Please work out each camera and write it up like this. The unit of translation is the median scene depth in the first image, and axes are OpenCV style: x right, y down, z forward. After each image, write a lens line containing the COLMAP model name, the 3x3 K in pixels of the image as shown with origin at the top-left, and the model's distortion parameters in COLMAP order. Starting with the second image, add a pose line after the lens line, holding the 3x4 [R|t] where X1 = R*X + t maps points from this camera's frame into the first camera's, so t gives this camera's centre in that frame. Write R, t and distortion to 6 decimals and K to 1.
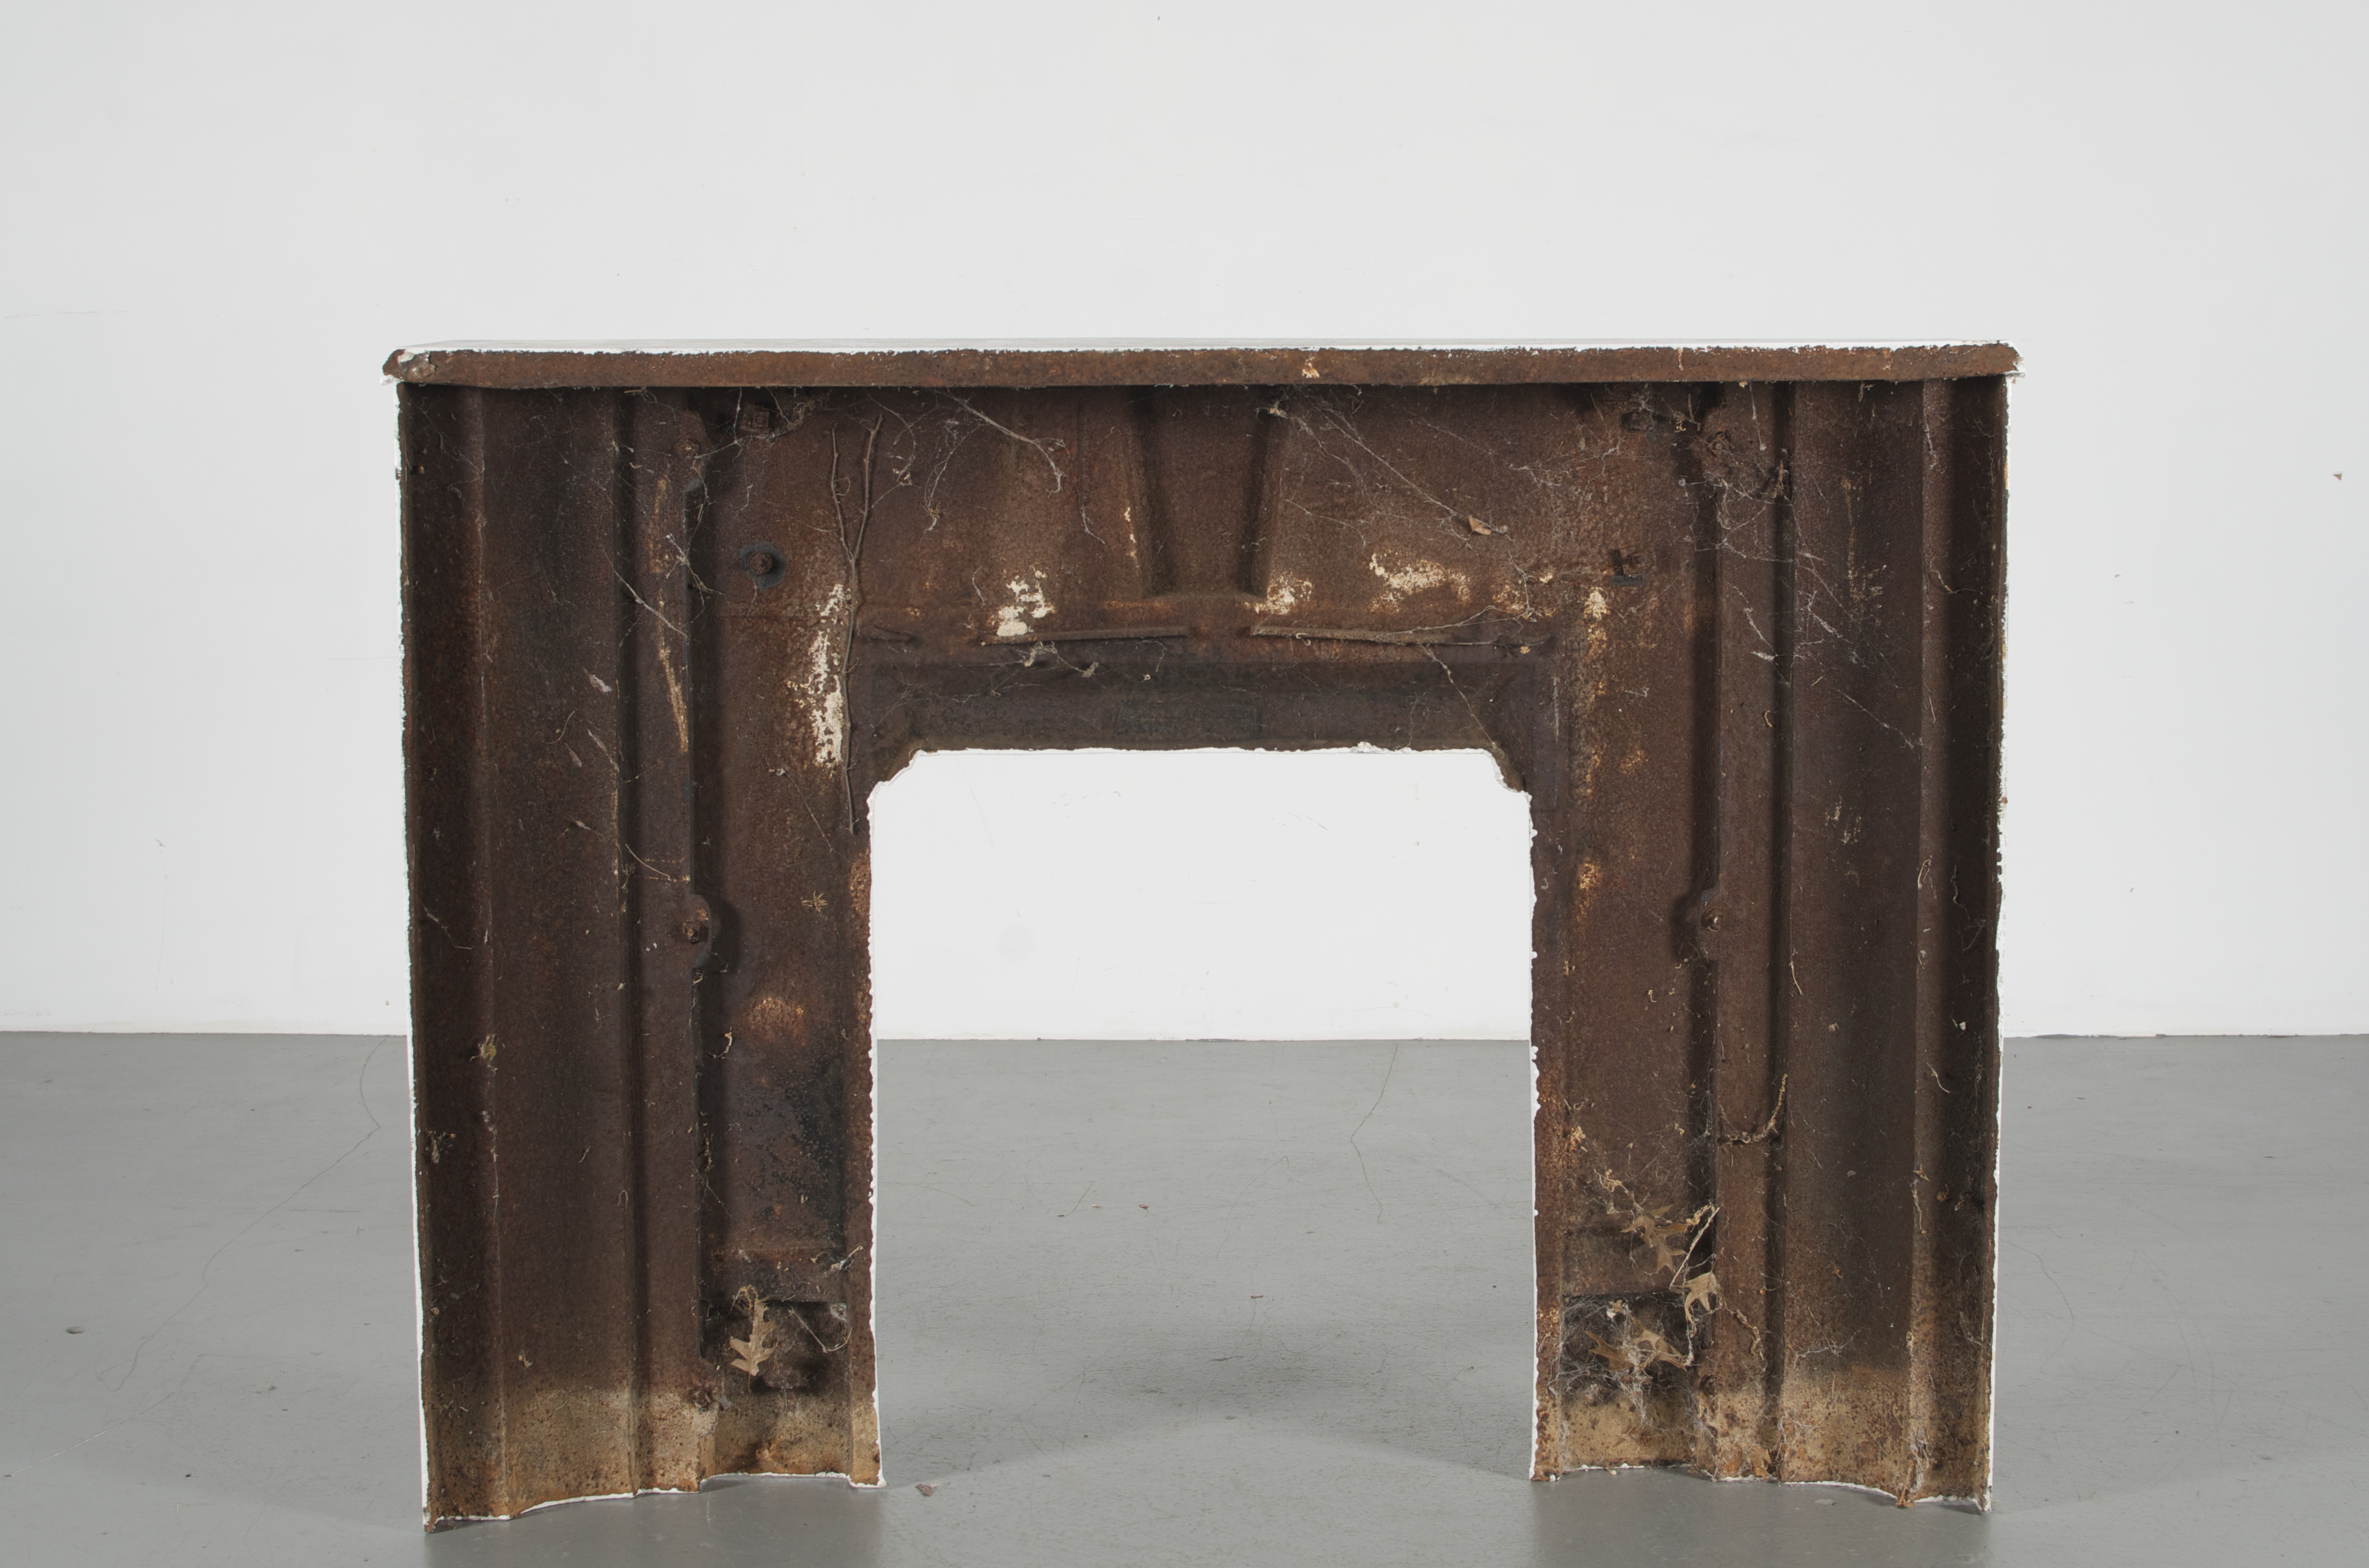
lens RADIAL K [[4064.0, 0, 1183.5], [0, 4064.0, 843.9], [0, 0, 1]] dist [-0.239837, -0.033911]
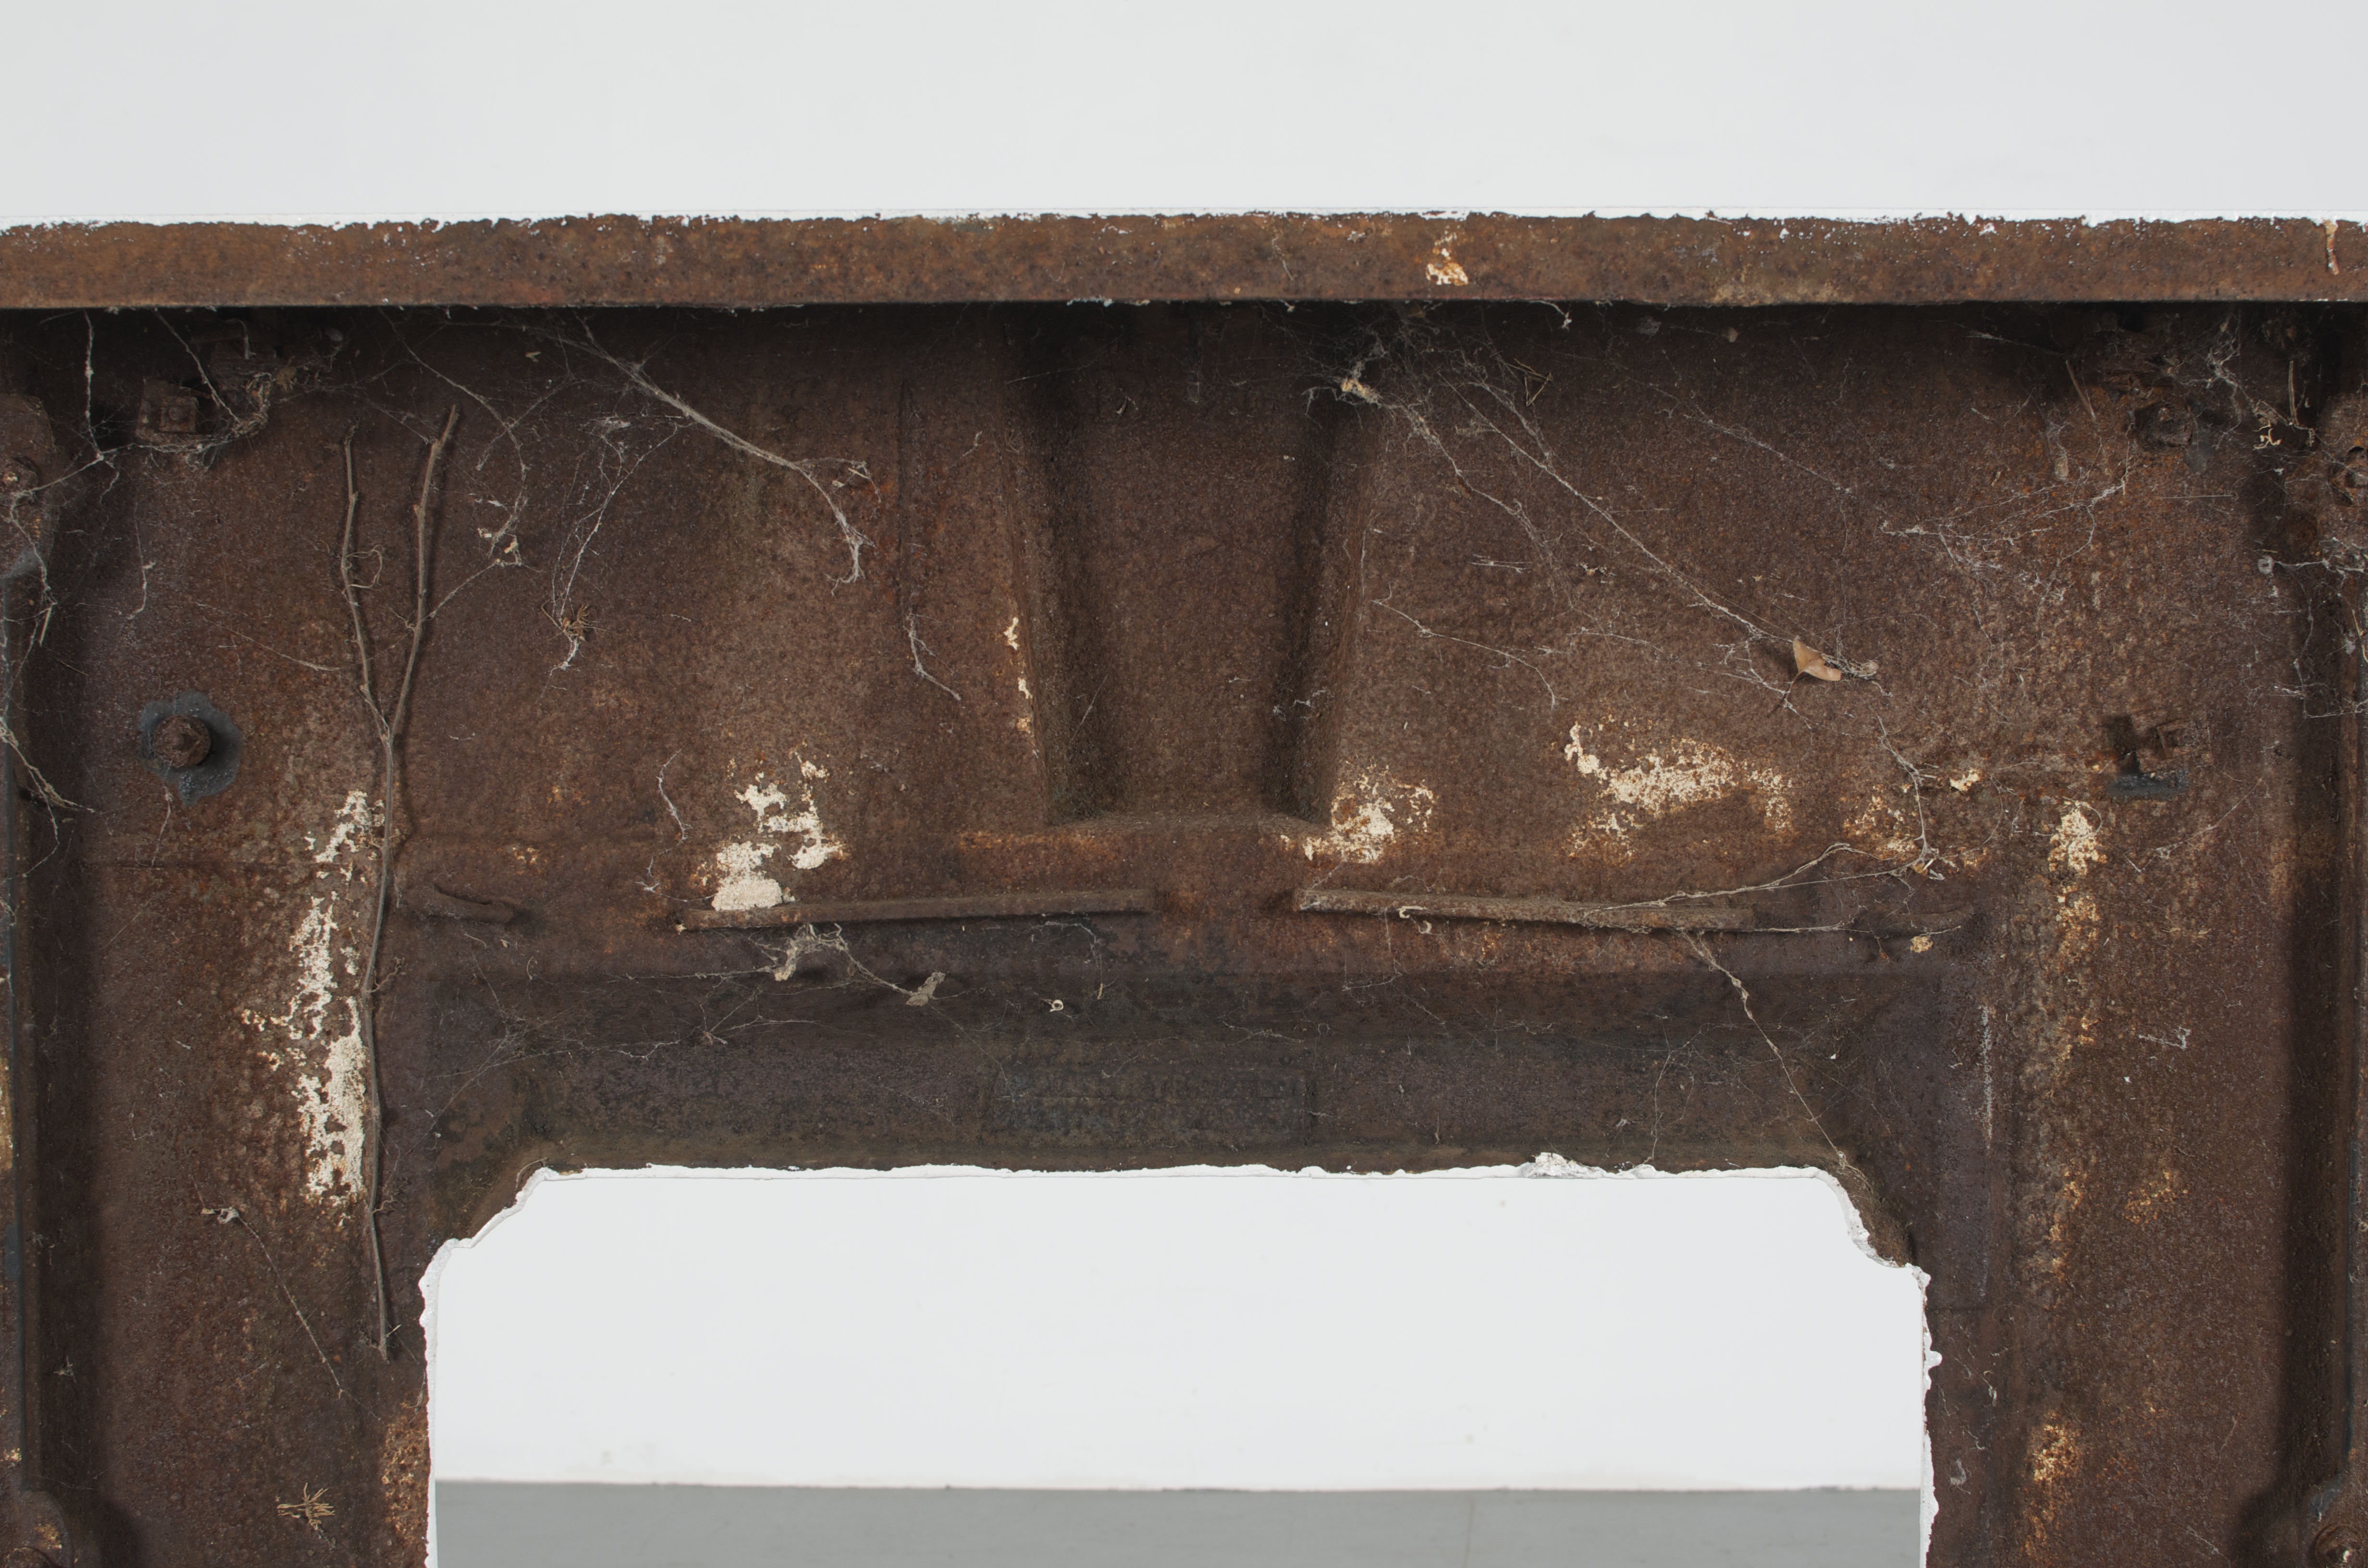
lens RADIAL K [[4062.2, 0, 1183.0], [0, 4062.2, 843.8], [0, 0, 1]] dist [-0.239837, -0.033911]
pose [[0.999994, 0.002342, 0.002651, 0.003422], [-0.002169, 0.998000, -0.063183, -0.030942], [-0.002794, 0.063177, 0.997998, 0.564611]]
